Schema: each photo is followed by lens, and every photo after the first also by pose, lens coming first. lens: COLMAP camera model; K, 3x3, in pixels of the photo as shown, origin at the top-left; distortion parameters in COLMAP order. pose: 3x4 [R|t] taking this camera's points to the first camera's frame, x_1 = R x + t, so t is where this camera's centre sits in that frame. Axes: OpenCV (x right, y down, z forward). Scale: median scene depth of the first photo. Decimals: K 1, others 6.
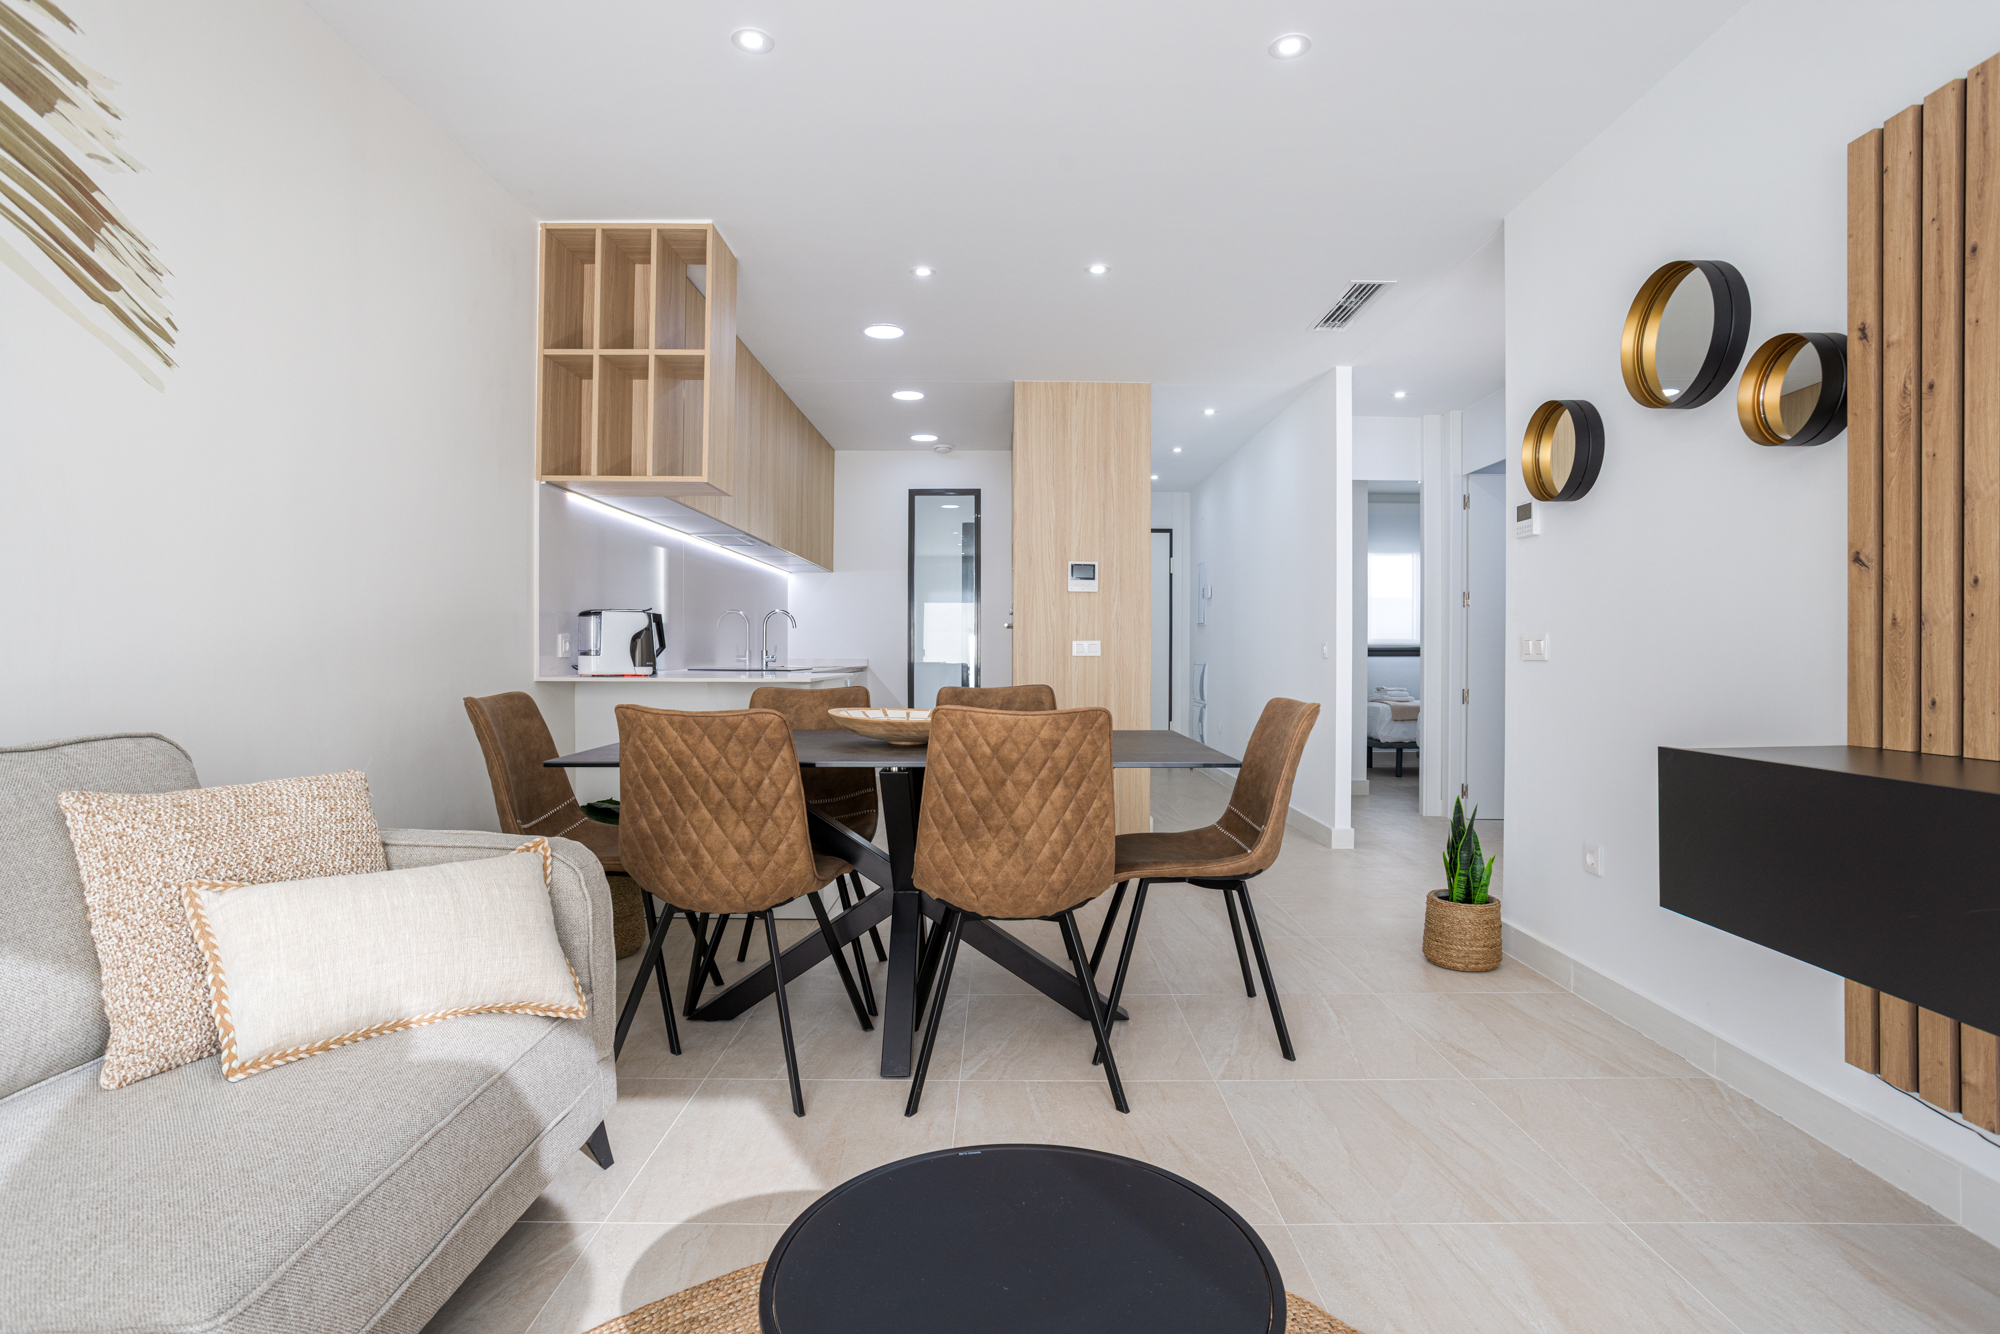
lens RADIAL K [[1028.6, 0, 1001.9], [0, 1028.6, 663.4], [0, 0, 1]] dist [-0.046642, 0.019028]
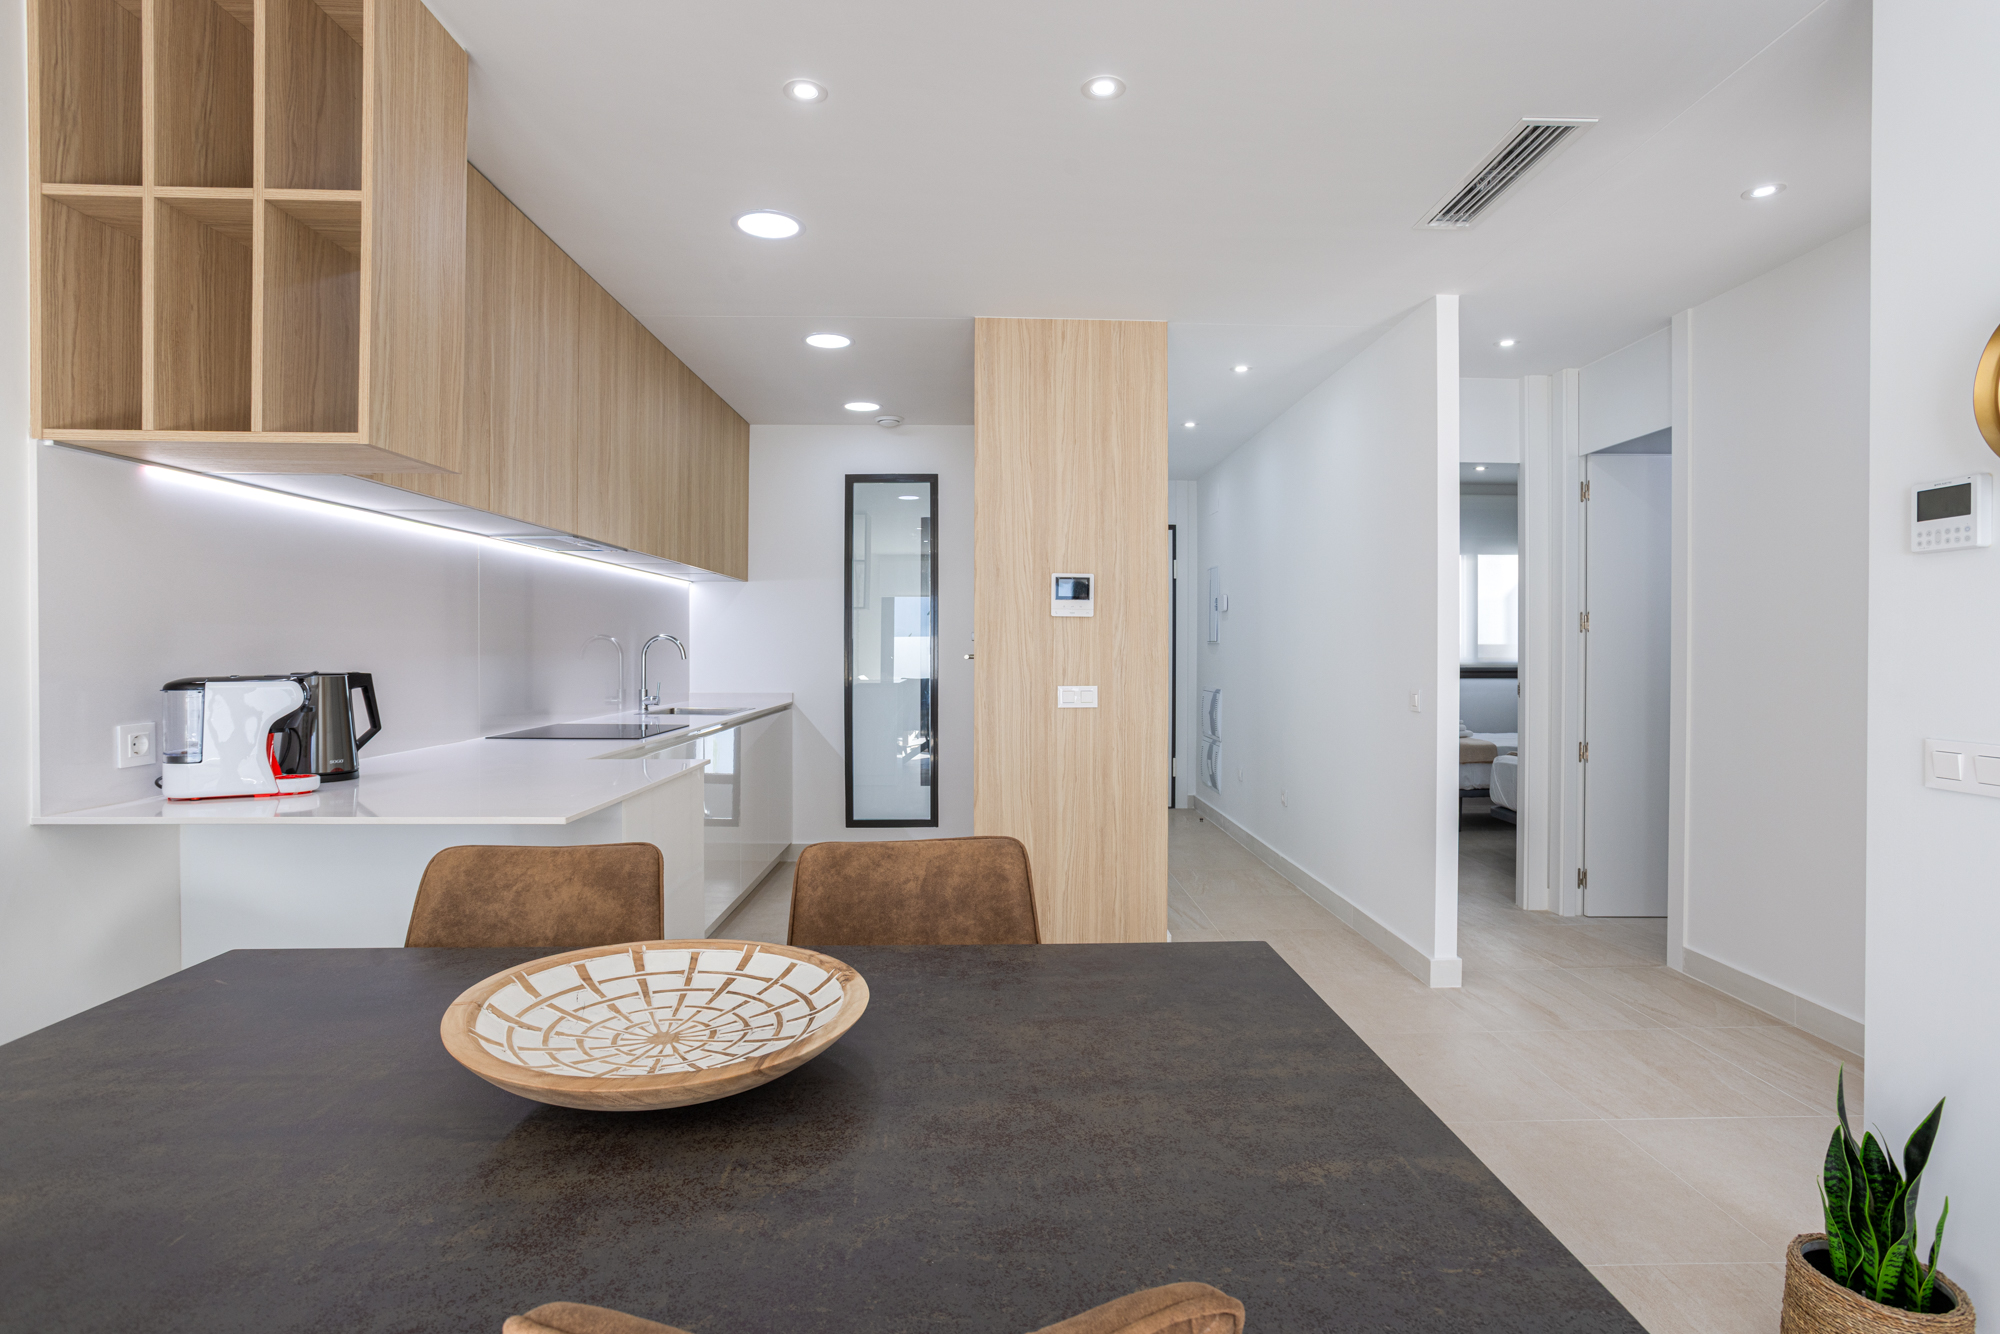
lens RADIAL K [[1028.6, 0, 1003.5], [0, 1028.6, 655.1], [0, 0, 1]] dist [-0.046642, 0.019028]
pose [[0.999773, -0.001419, 0.021250, 0.016517], [0.001460, 0.999997, -0.001927, -0.041912], [-0.021247, 0.001958, 0.999772, 0.296664]]
